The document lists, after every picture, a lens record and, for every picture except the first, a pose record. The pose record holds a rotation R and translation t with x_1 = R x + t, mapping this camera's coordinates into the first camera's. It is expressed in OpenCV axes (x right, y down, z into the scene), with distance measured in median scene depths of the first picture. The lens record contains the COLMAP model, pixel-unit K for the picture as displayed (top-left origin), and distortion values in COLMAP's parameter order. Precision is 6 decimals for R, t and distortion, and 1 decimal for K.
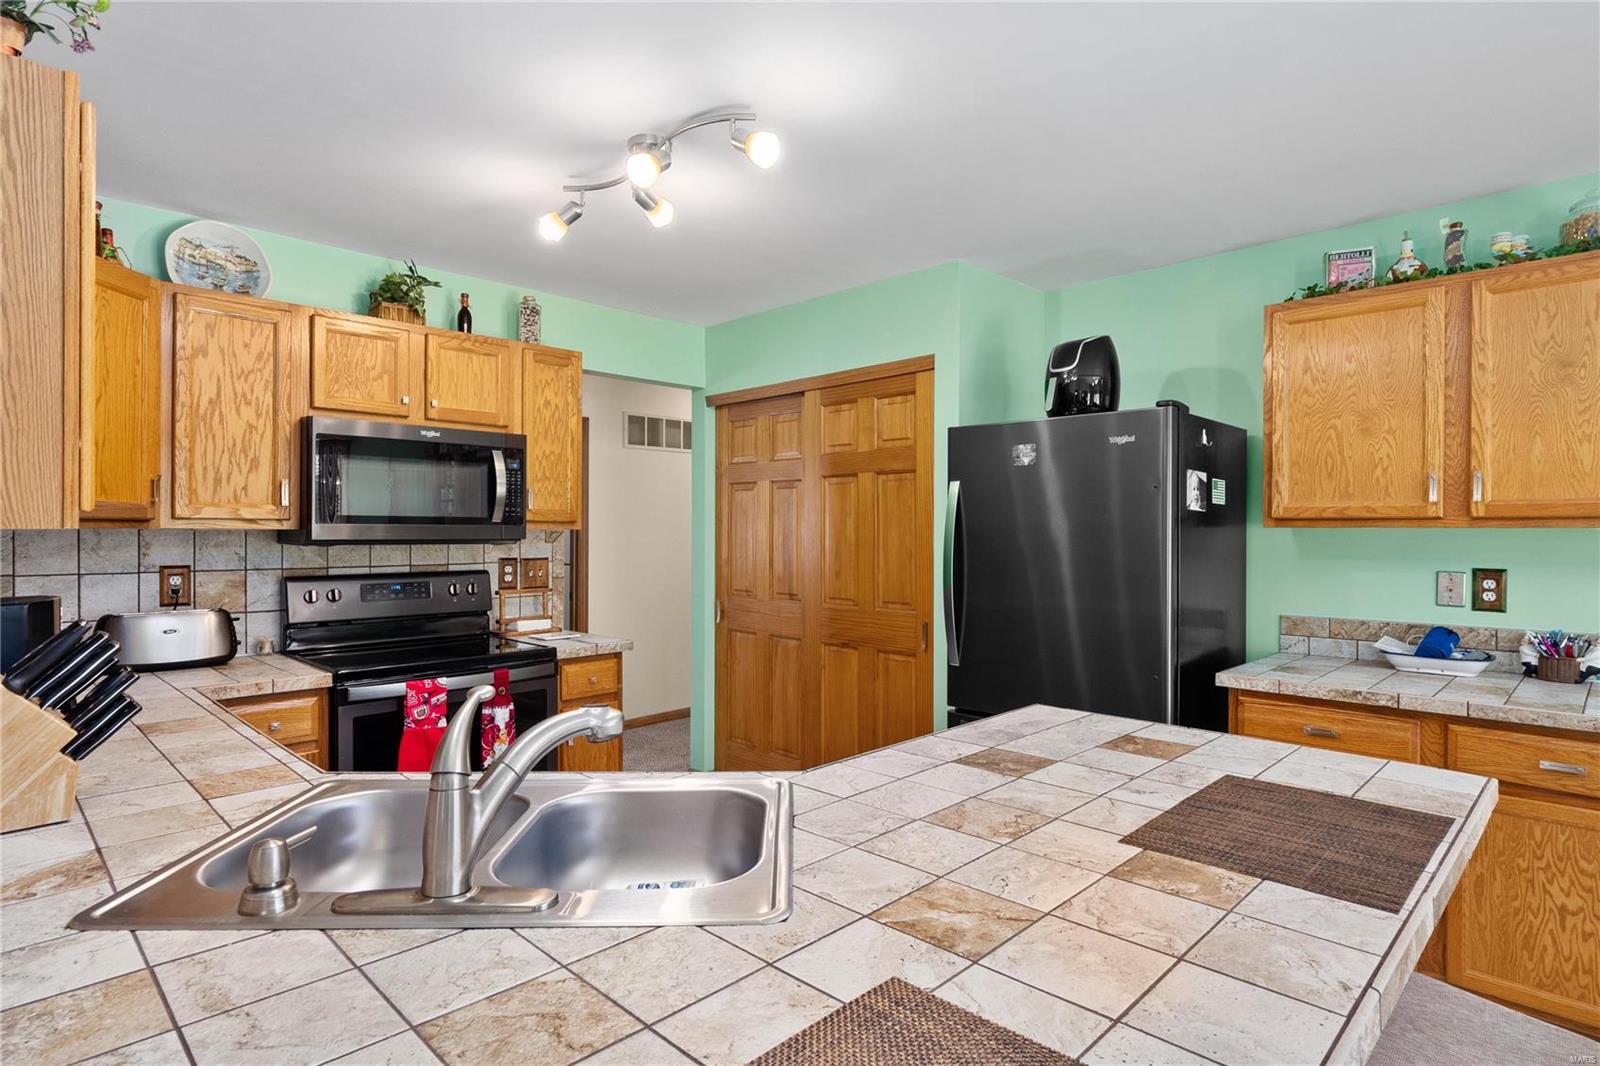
lens RADIAL K [[838.7, 0, 808.3], [0, 838.7, 534.7], [0, 0, 1]] dist [-0.001047, -0.000680]
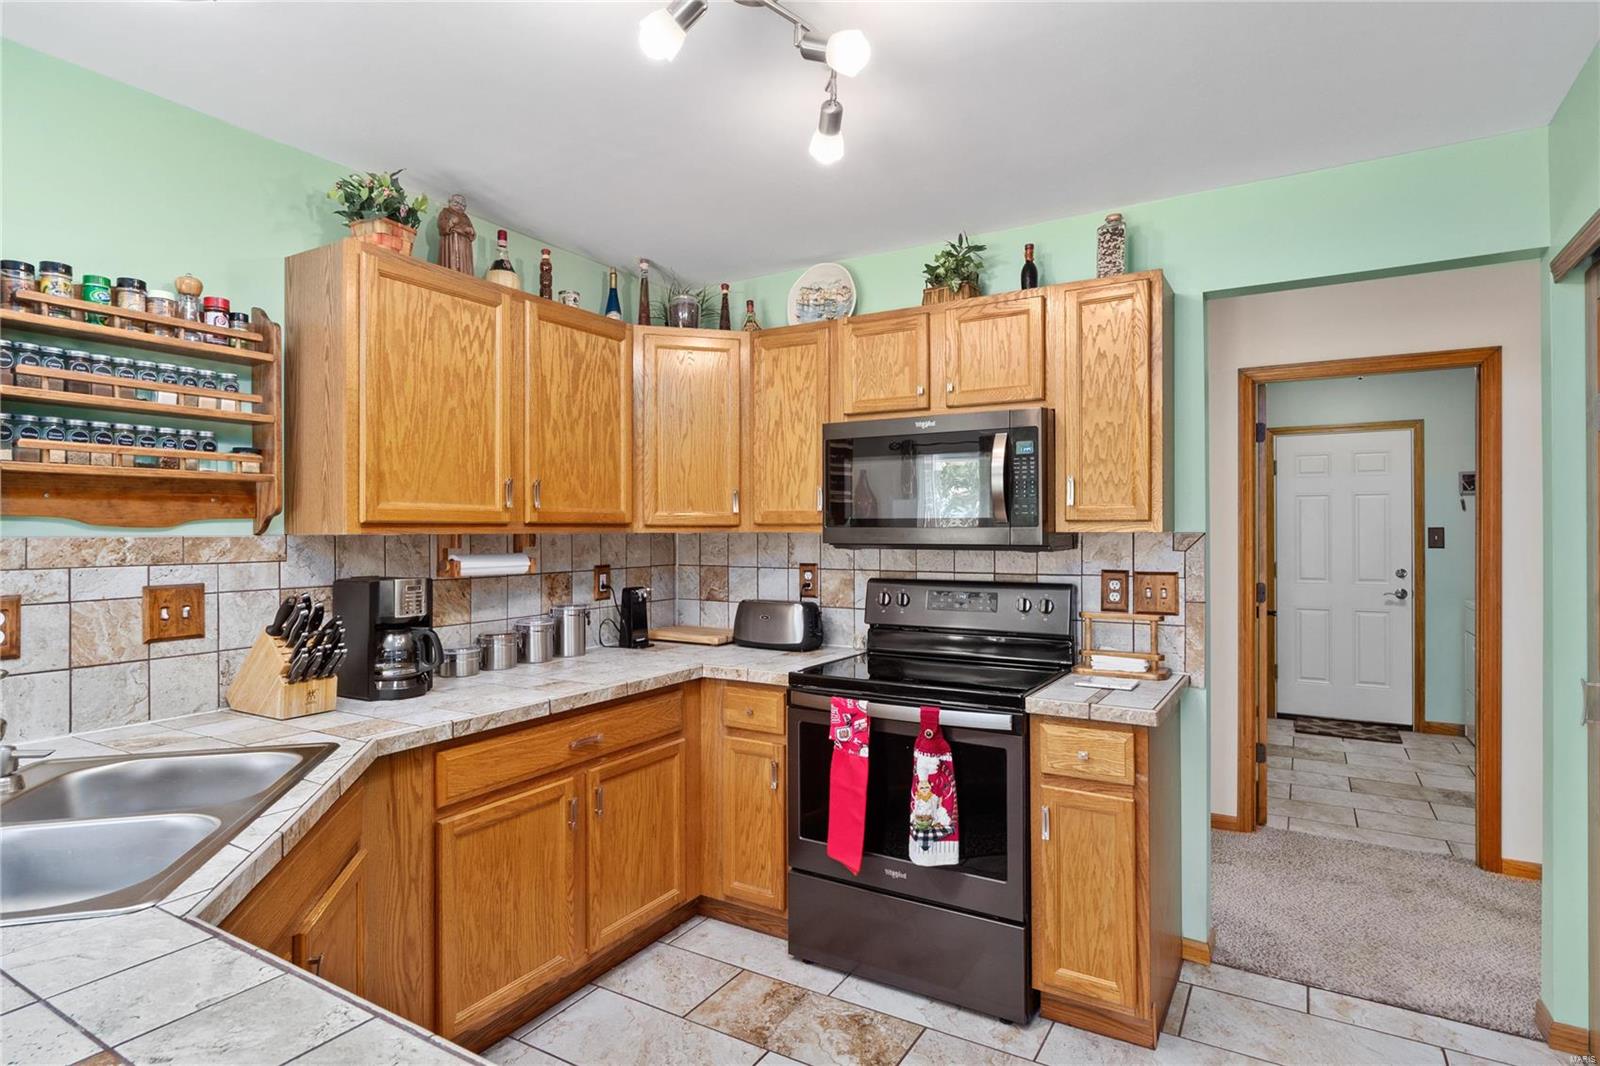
lens RADIAL K [[838.7, 0, 810.4], [0, 838.7, 526.5], [0, 0, 1]] dist [-0.001047, -0.000680]
pose [[0.238494, -0.007980, -0.971111, 0.411980], [-0.003461, 0.999953, -0.009067, -0.004846], [0.971138, 0.005524, 0.238455, 0.739024]]
